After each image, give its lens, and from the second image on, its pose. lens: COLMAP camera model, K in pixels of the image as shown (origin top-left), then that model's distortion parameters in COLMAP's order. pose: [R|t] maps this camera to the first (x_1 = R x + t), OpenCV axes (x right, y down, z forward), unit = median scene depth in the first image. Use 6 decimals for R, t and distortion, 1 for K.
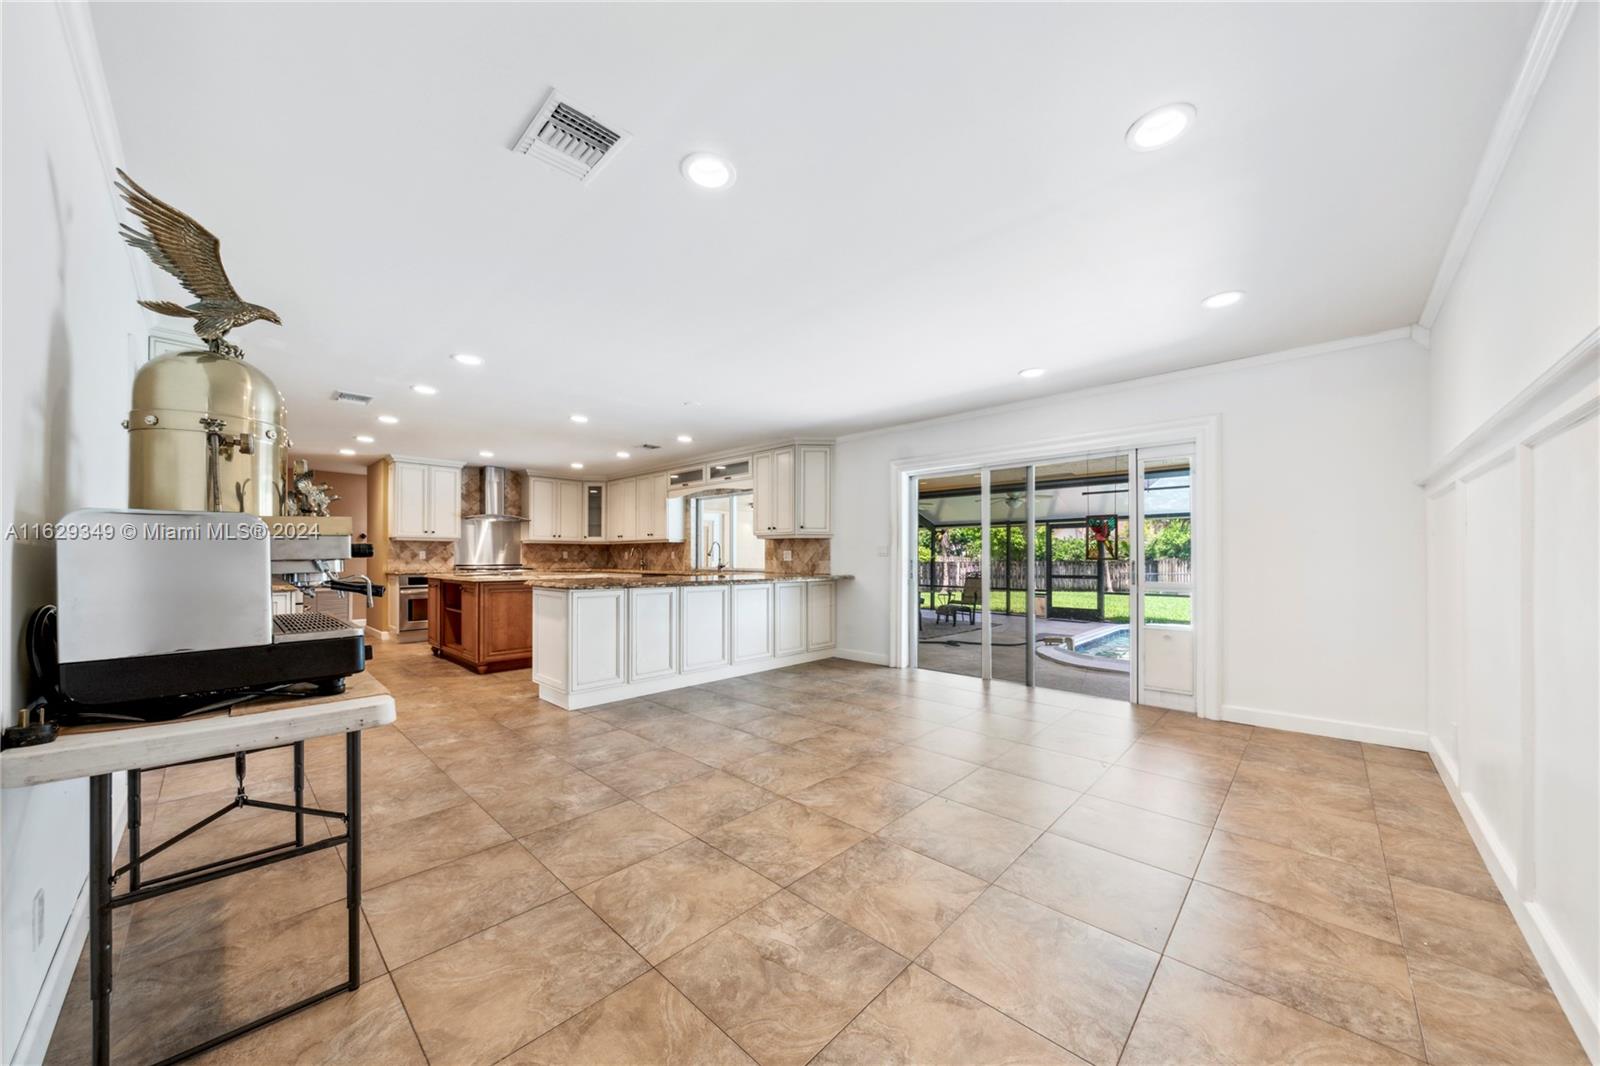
lens RADIAL K [[546.2, 0, 793.6], [0, 546.2, 561.4], [0, 0, 1]] dist [-0.005016, 0.001079]
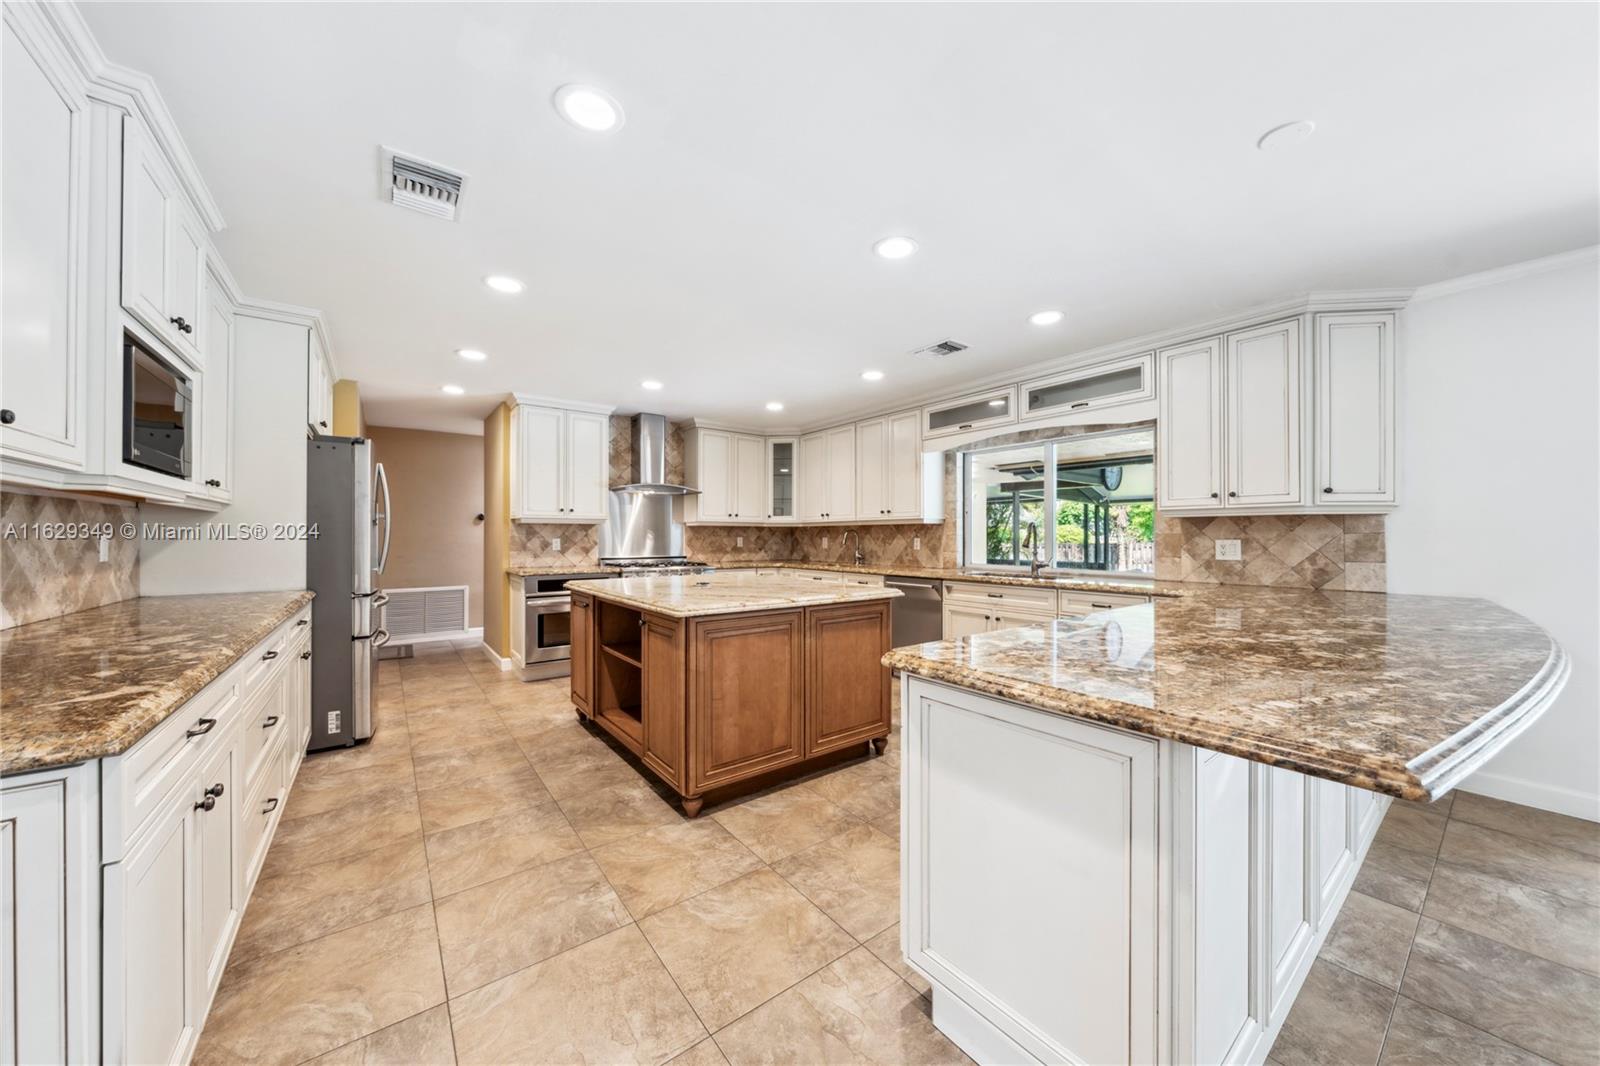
lens RADIAL K [[546.2, 0, 801.0], [0, 546.2, 539.4], [0, 0, 1]] dist [-0.005016, 0.001079]
pose [[0.987769, -0.001366, -0.155918, -0.378591], [0.001090, 0.999998, -0.001854, -0.022996], [0.155920, 0.001661, 0.987768, 0.520005]]
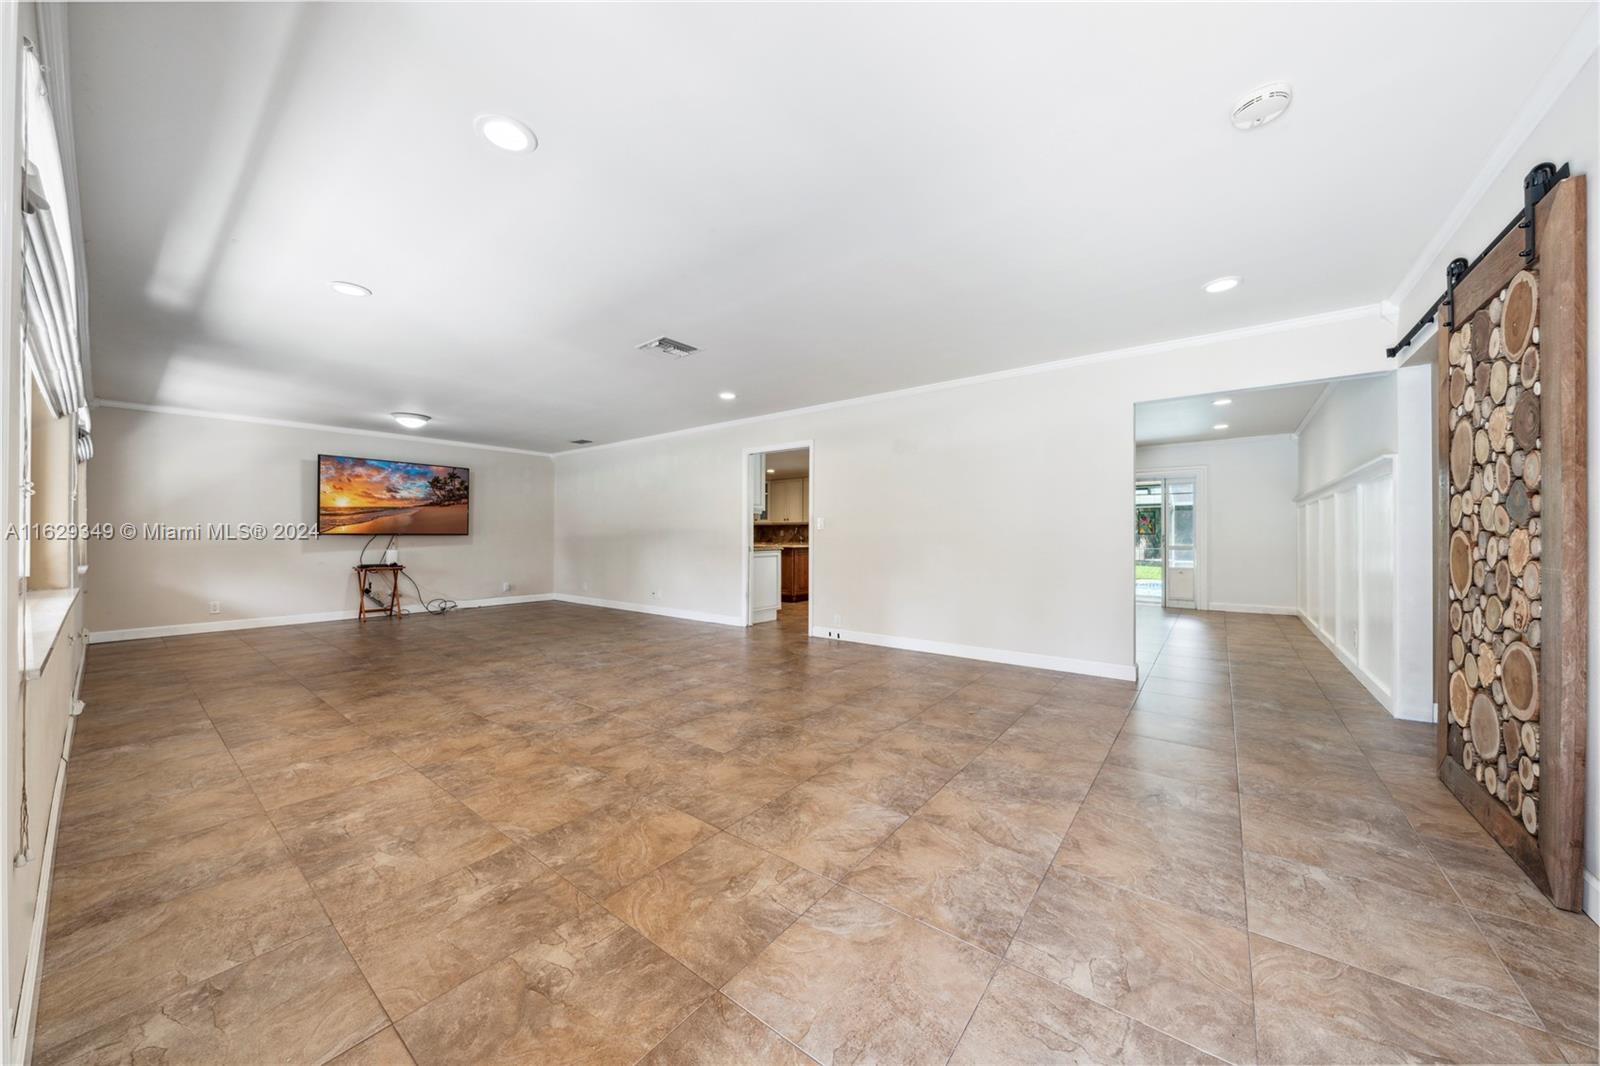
lens RADIAL K [[546.2, 0, 794.7], [0, 546.2, 533.9], [0, 0, 1]] dist [-0.005016, 0.001079]
pose [[0.993360, -0.002452, 0.115022, -0.717766], [0.003616, 0.999944, -0.009907, 0.012458], [-0.114992, 0.010257, 0.993314, -0.620492]]
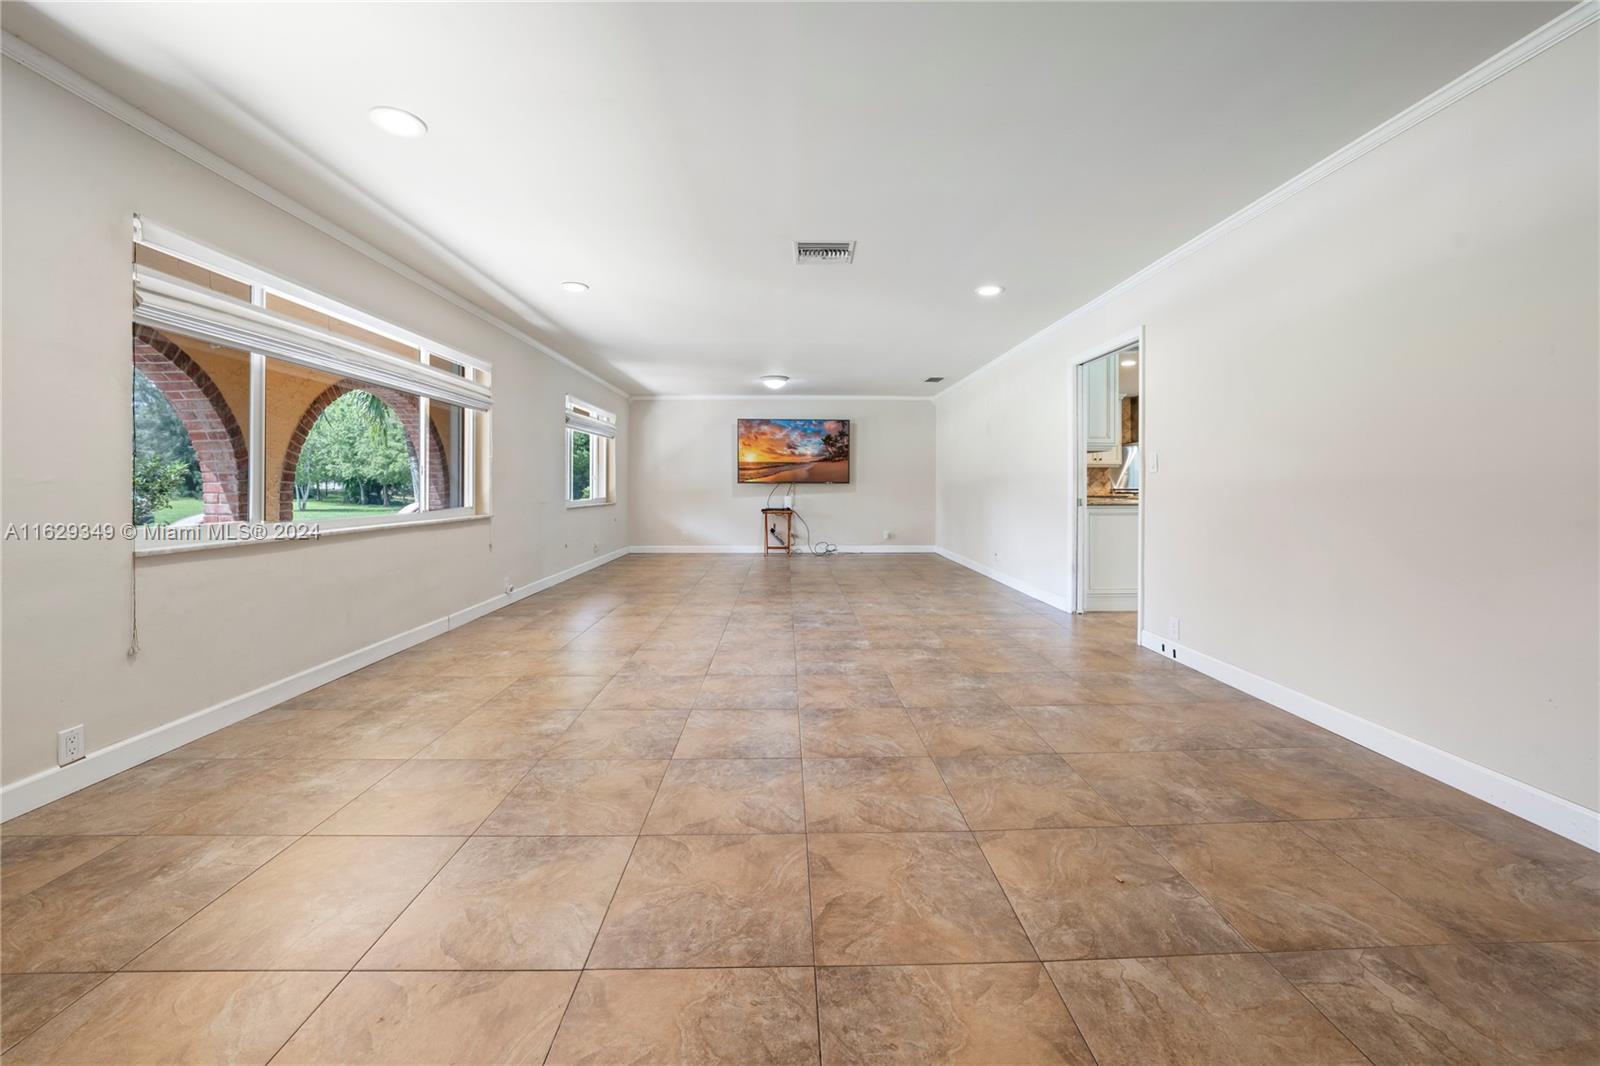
lens RADIAL K [[584.8, 0, 808.5], [0, 584.8, 487.9], [0, 0, 1]] dist [-0.020216, 0.001092]
pose [[0.721449, 0.000538, -0.692467, -0.367335], [-0.003903, 0.999987, -0.003289, 0.014843], [0.692456, 0.005076, 0.721442, -0.350280]]
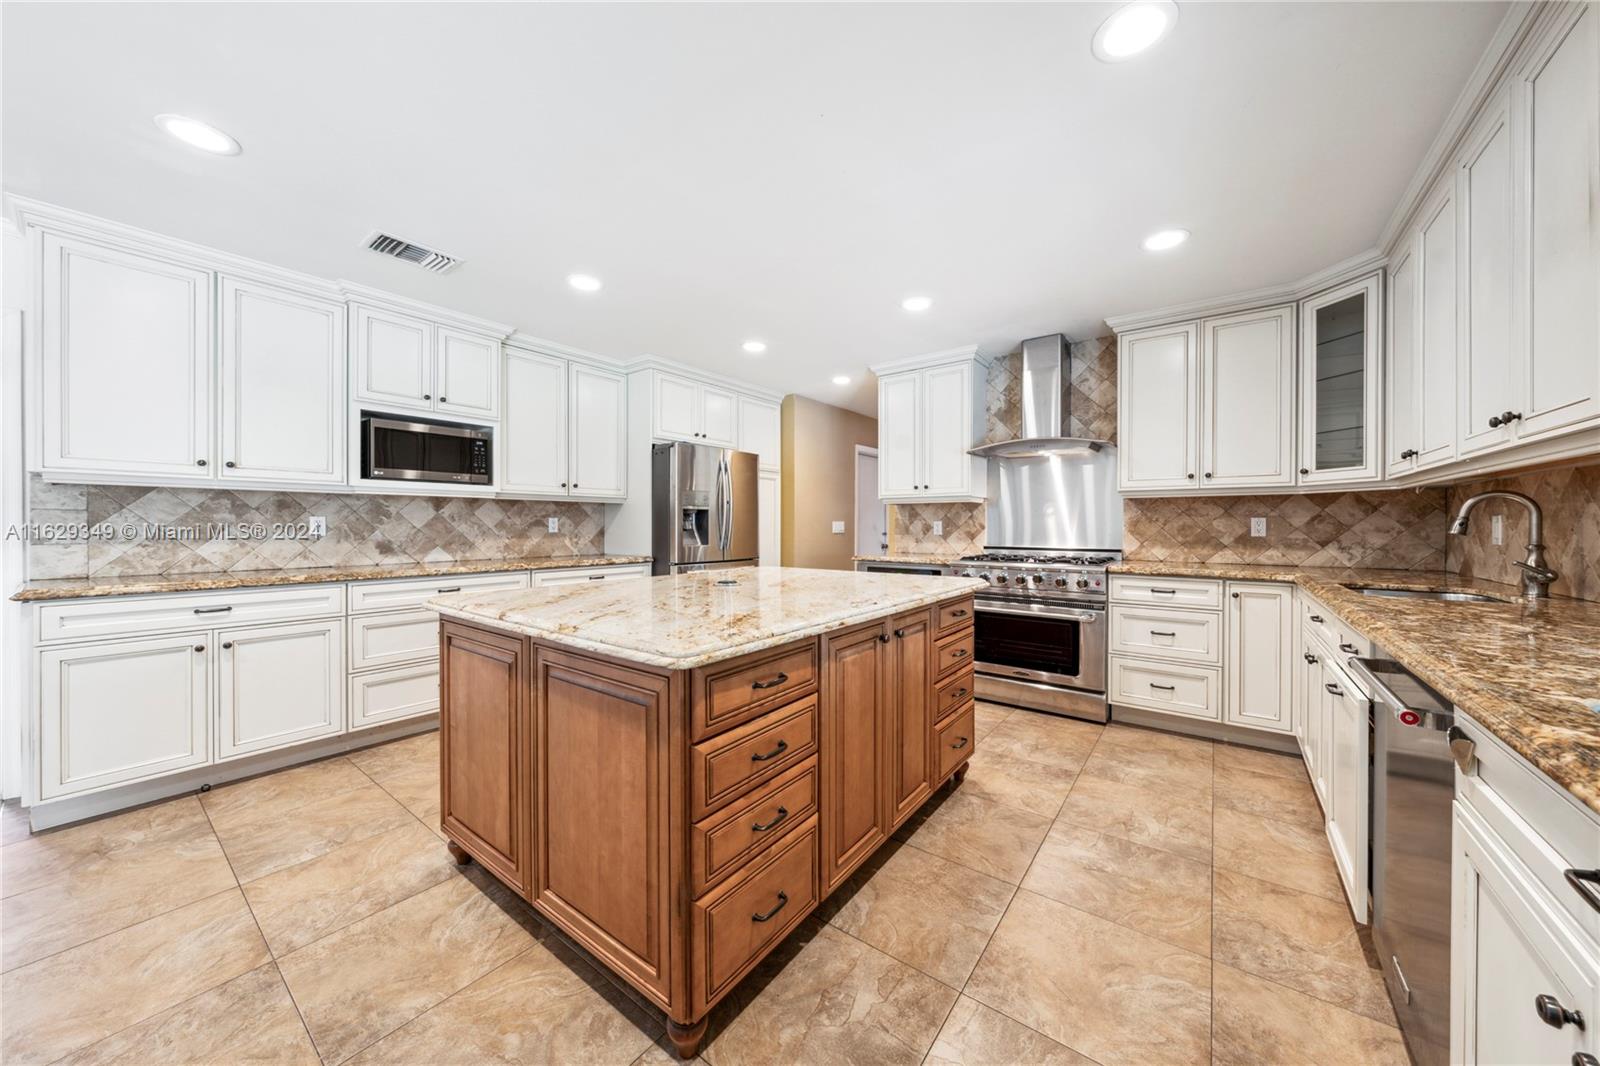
lens RADIAL K [[546.2, 0, 804.6], [0, 546.2, 537.1], [0, 0, 1]] dist [-0.005016, 0.001079]
pose [[0.133869, 0.023205, -0.990727, -0.172289], [-0.005743, 0.999727, 0.022640, -0.019613], [0.990982, 0.002659, 0.133965, 1.079795]]
